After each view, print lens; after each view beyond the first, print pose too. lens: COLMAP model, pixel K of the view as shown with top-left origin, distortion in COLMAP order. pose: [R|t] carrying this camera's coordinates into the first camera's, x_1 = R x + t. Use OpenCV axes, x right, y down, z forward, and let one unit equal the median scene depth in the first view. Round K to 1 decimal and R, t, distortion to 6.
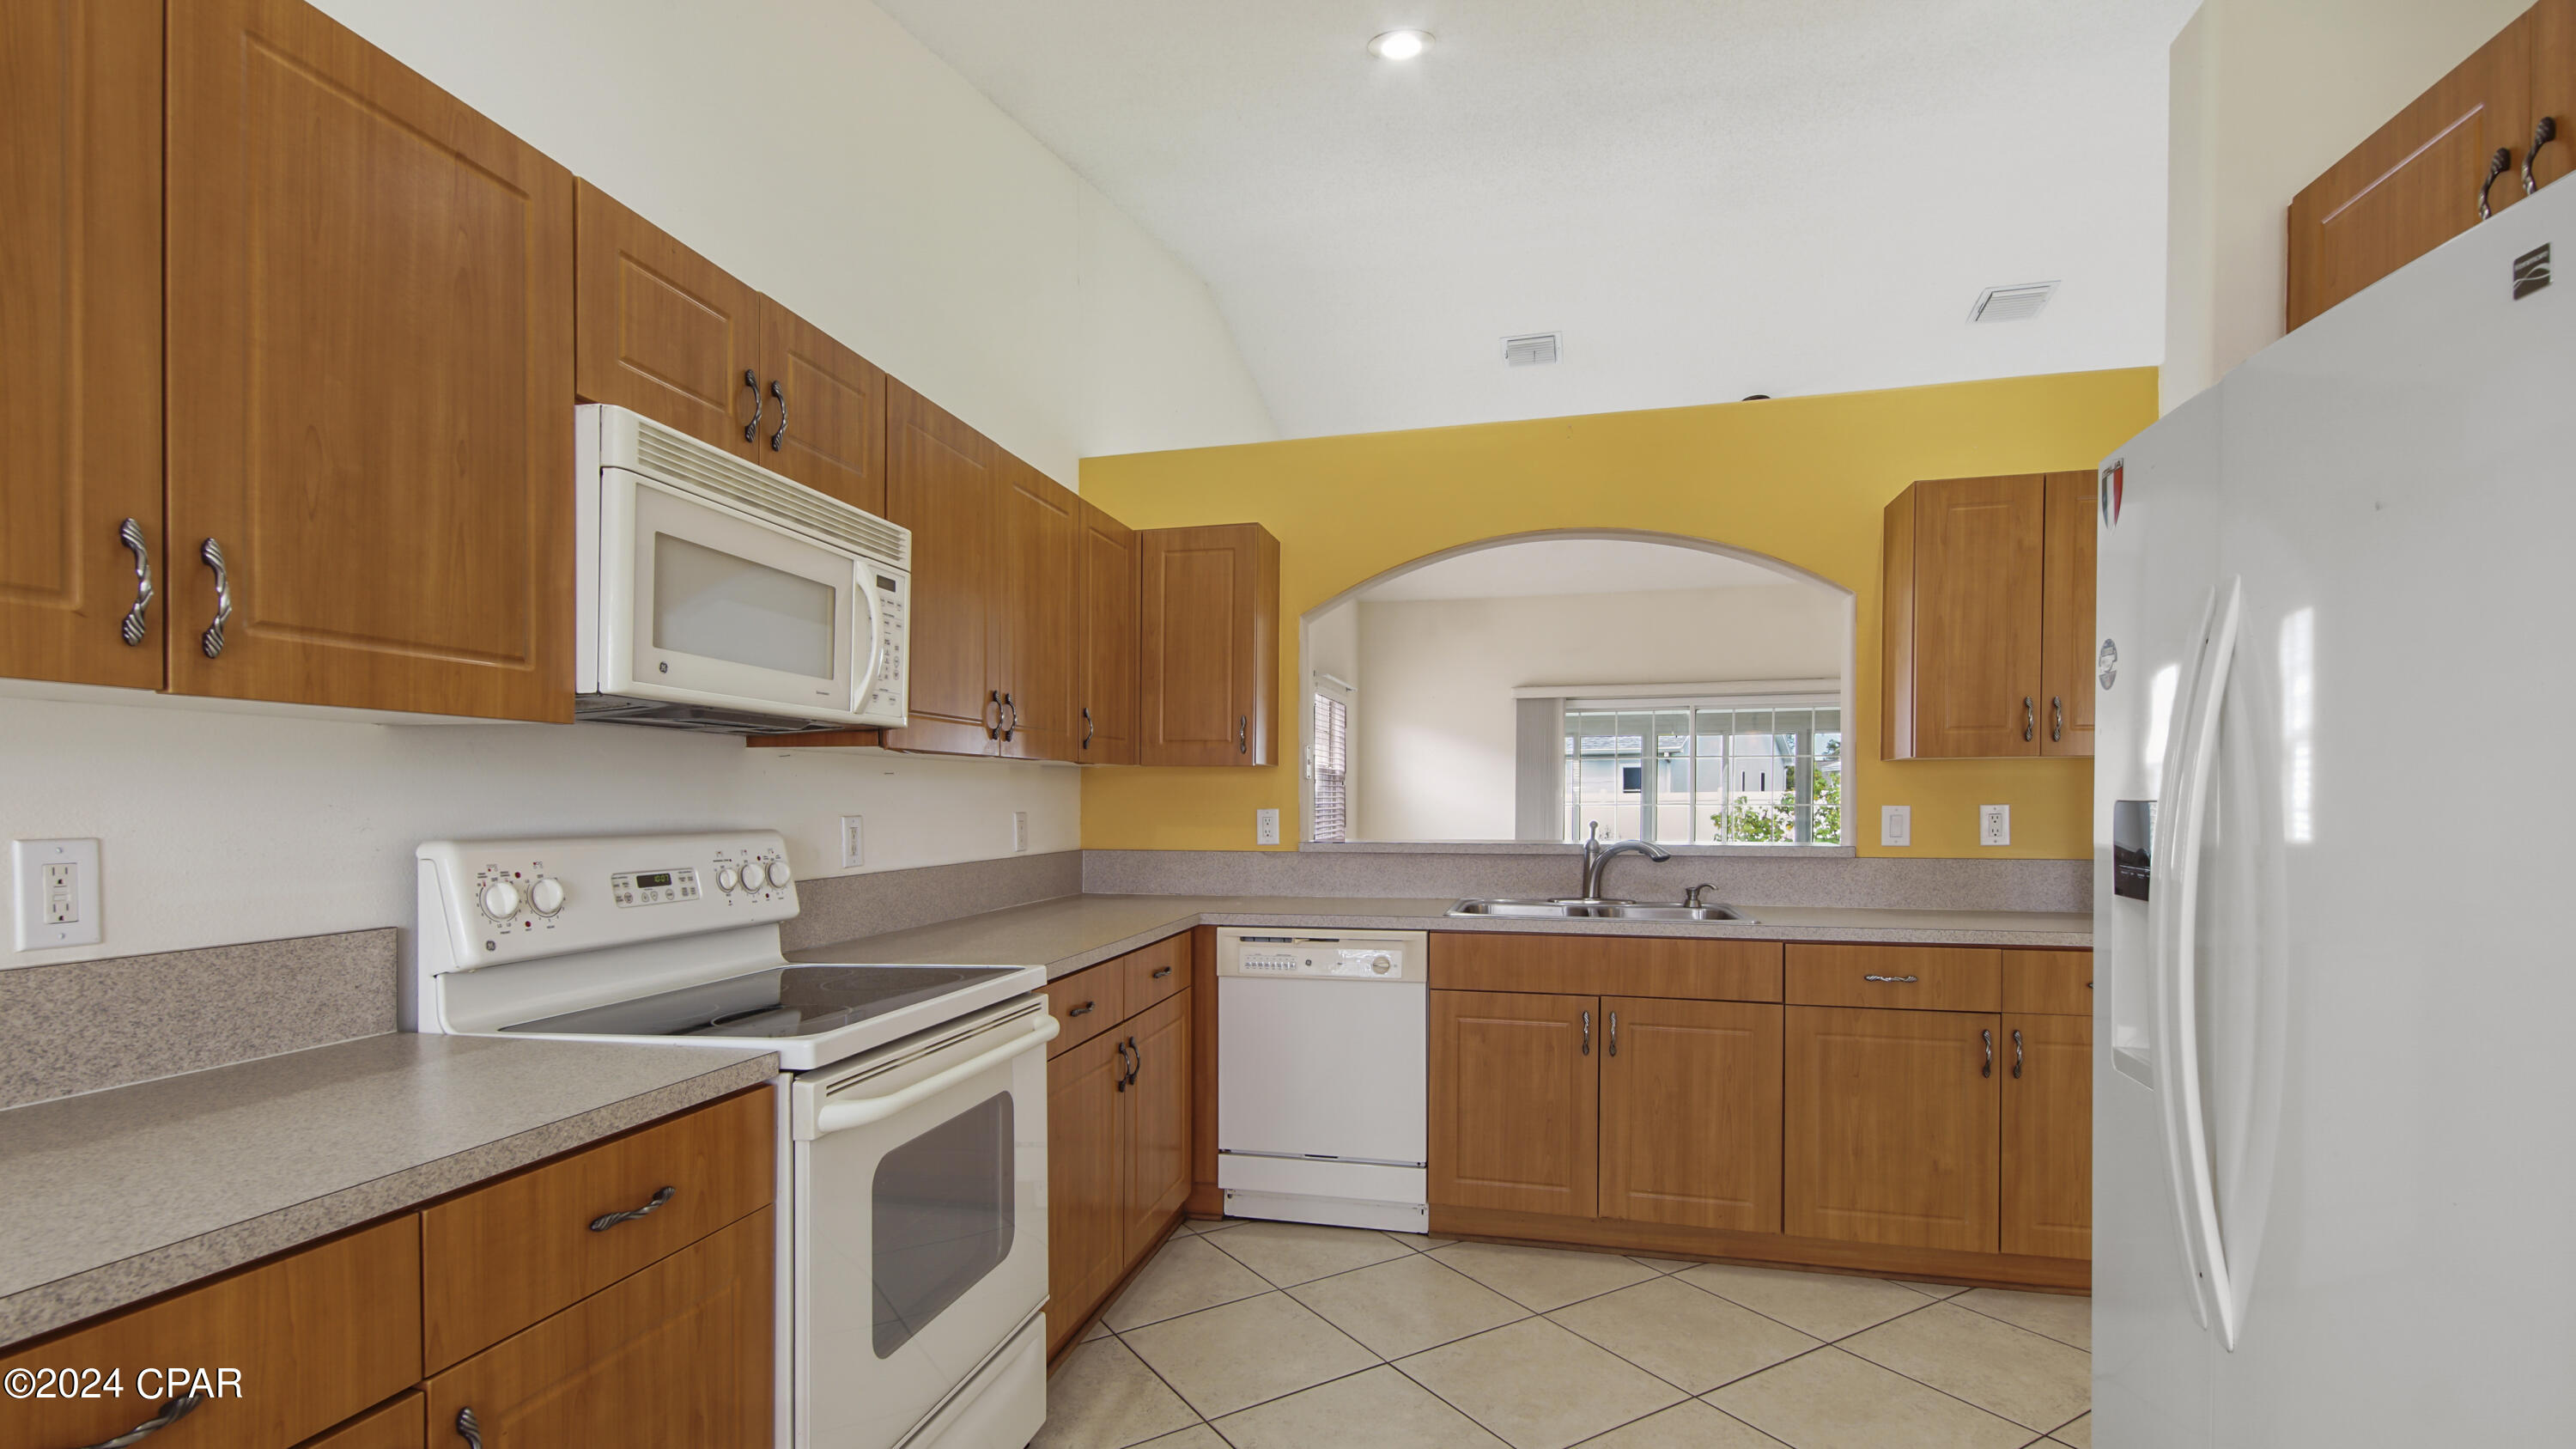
lens RADIAL K [[1168.0, 0, 1280.8], [0, 1168.0, 796.6], [0, 0, 1]] dist [0.044941, -0.027032]
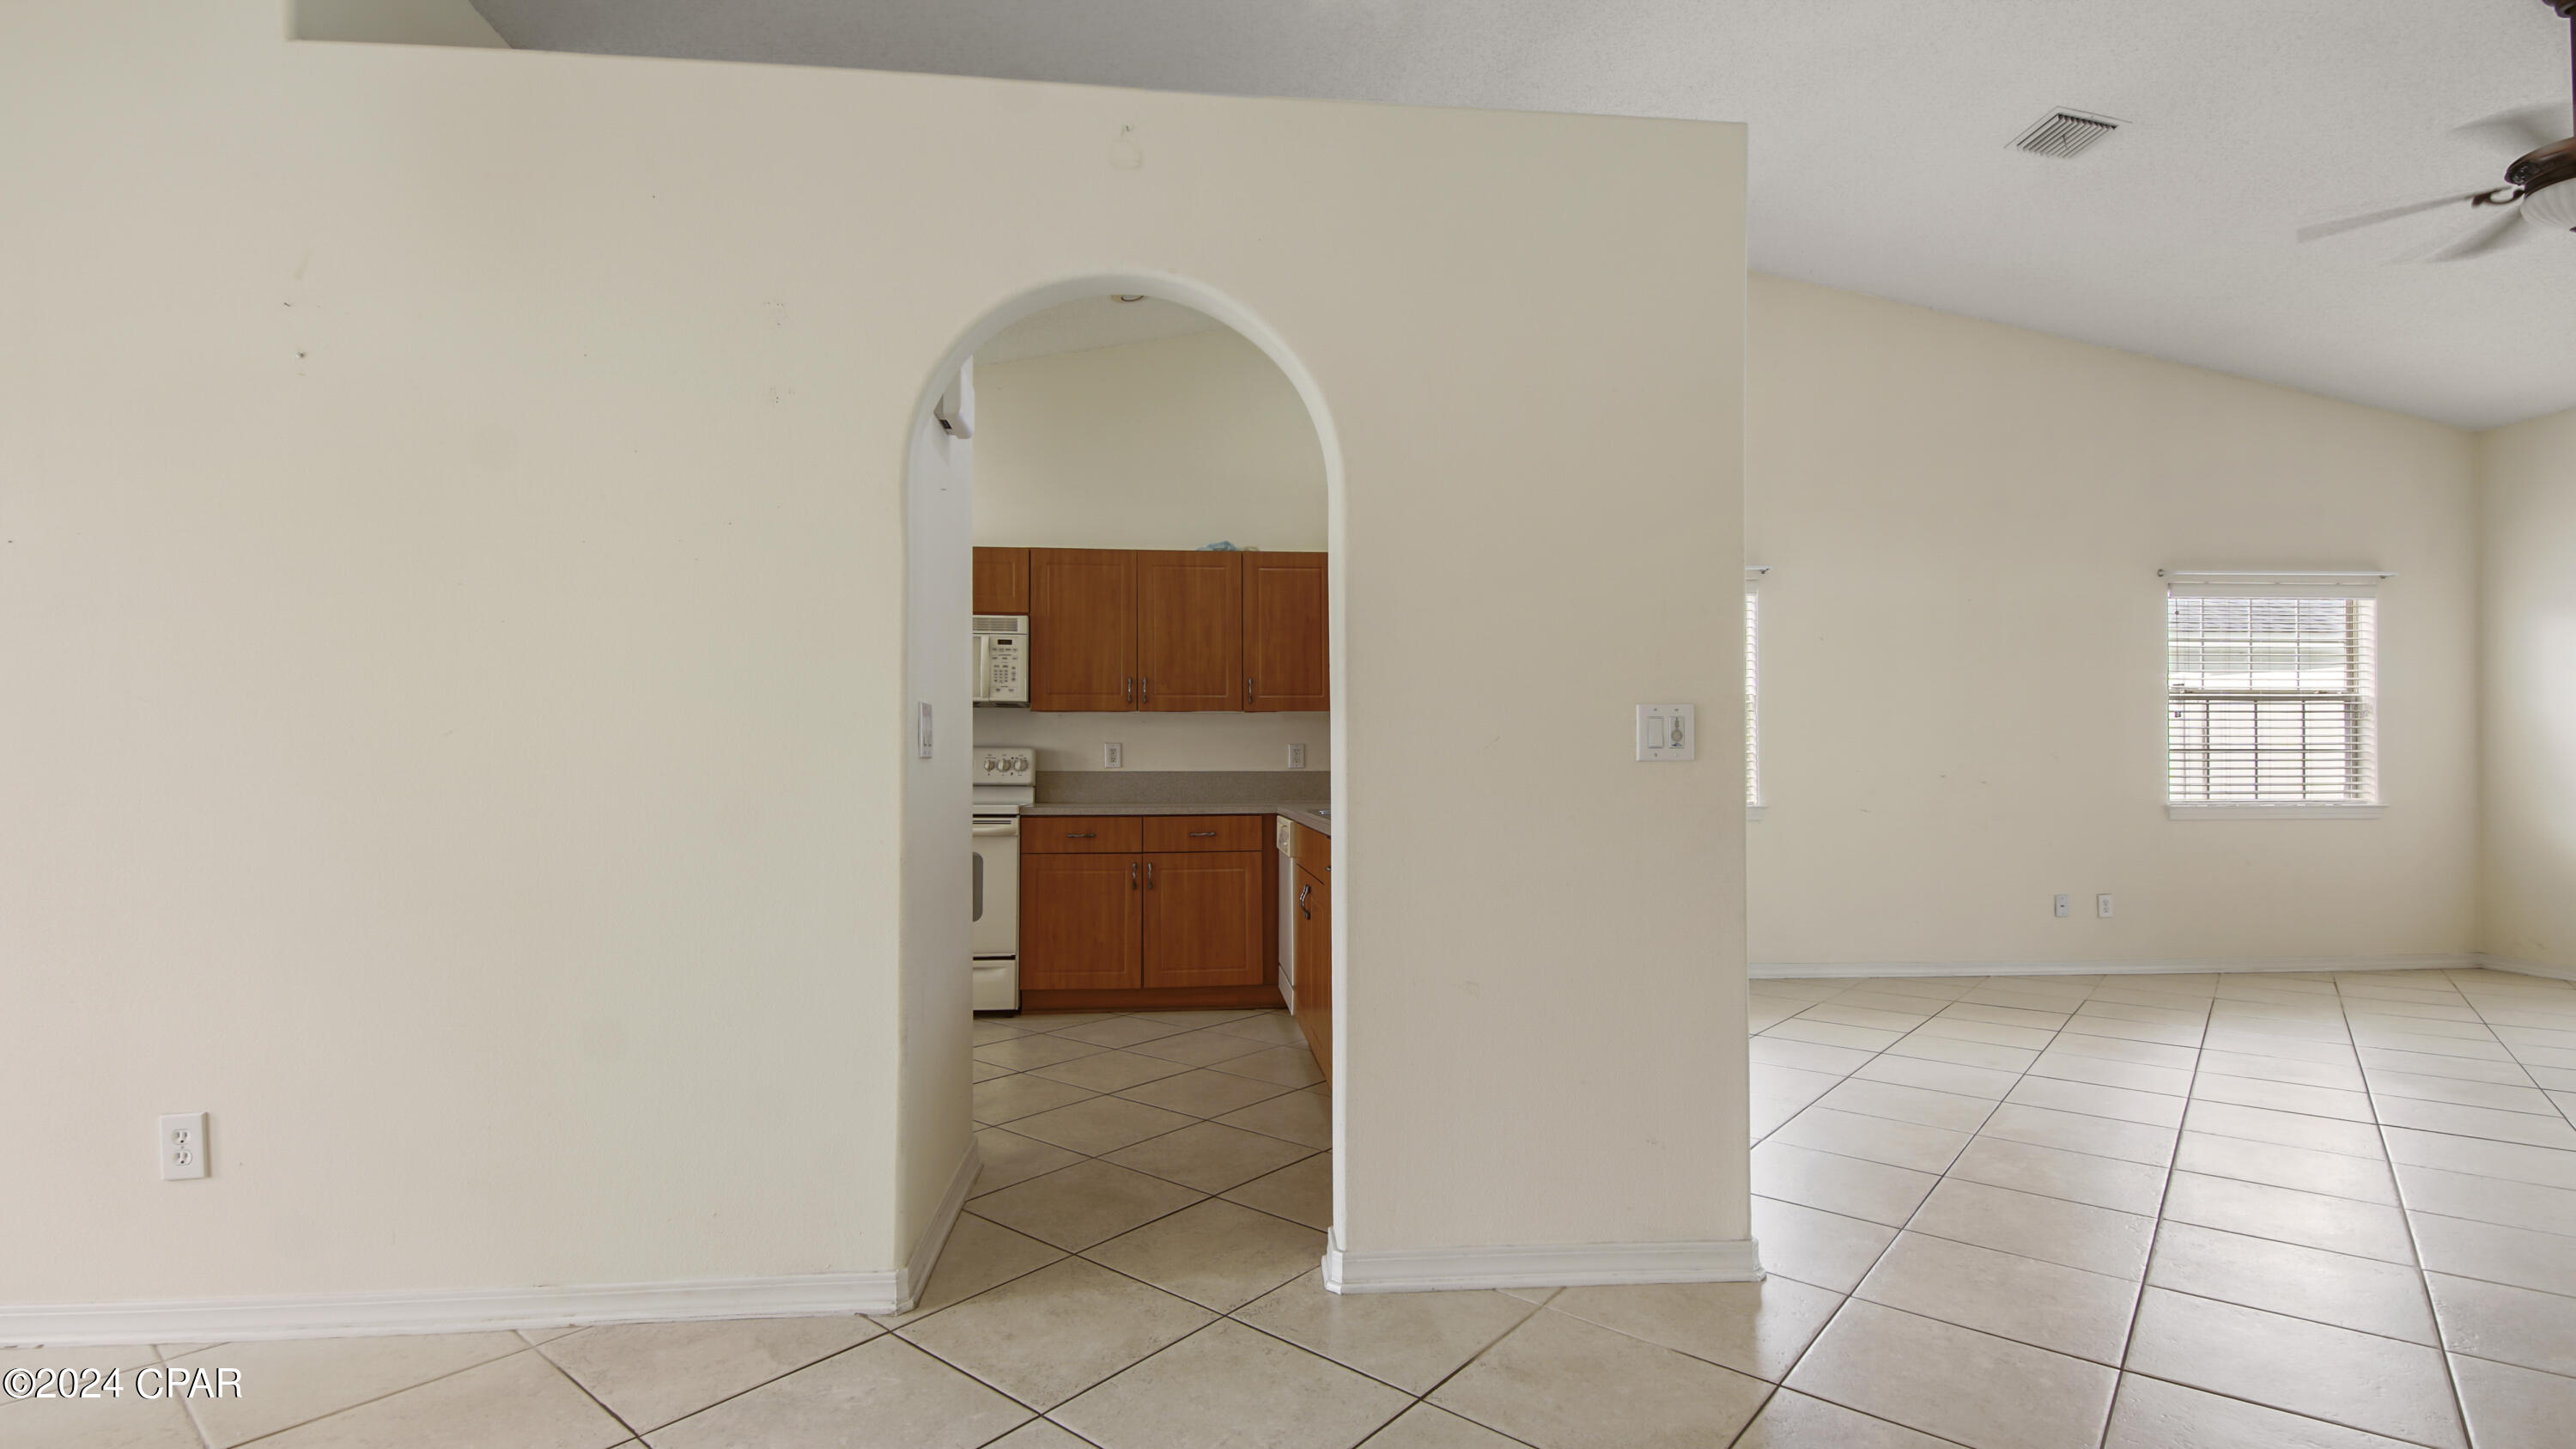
lens RADIAL K [[1191.5, 0, 1285.4], [0, 1191.5, 738.5], [0, 0, 1]] dist [0.000157, -0.000139]
pose [[0.311708, -0.018992, -0.949988, 1.745391], [0.001701, 0.999810, -0.019430, 0.050706], [0.950177, 0.004440, 0.311681, 0.642217]]
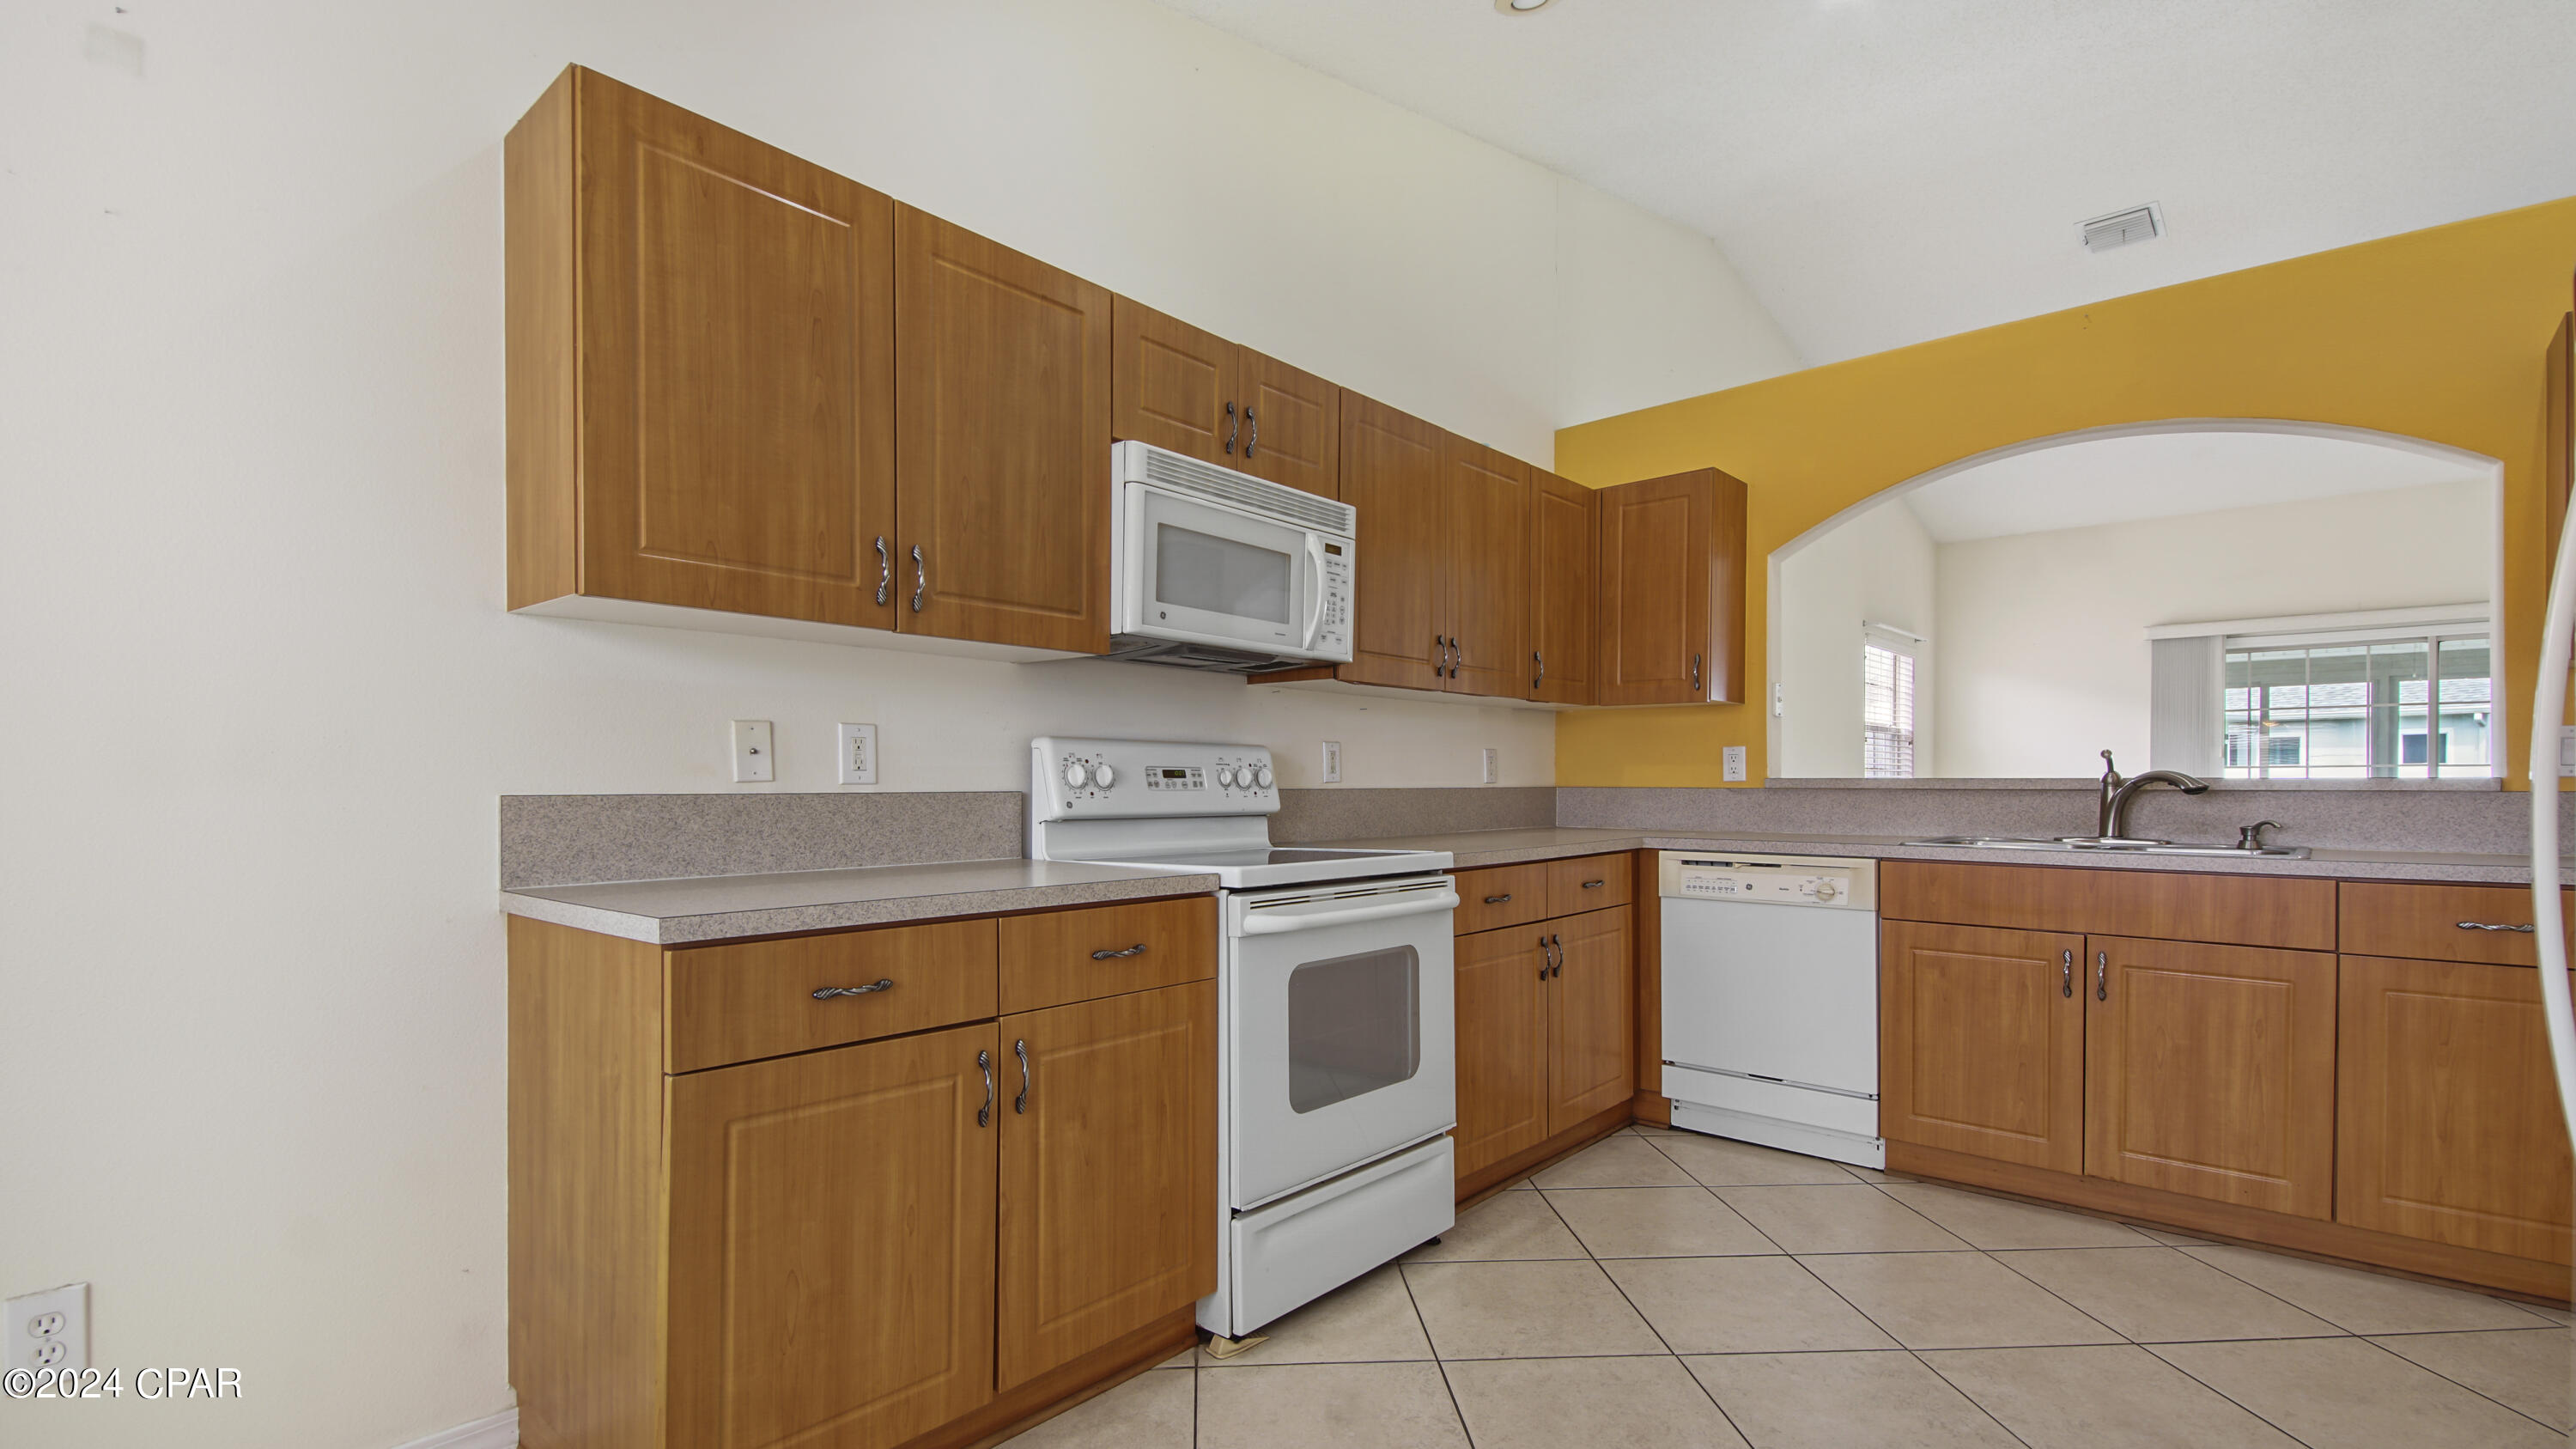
lens RADIAL K [[1162.4, 0, 1284.6], [0, 1162.4, 762.0], [0, 0, 1]] dist [0.027791, -0.000429]
pose [[0.884491, -0.005550, -0.466524, 0.170631], [-0.000722, 0.999912, -0.013265, 0.055440], [0.466557, 0.012070, 0.884409, -0.120470]]
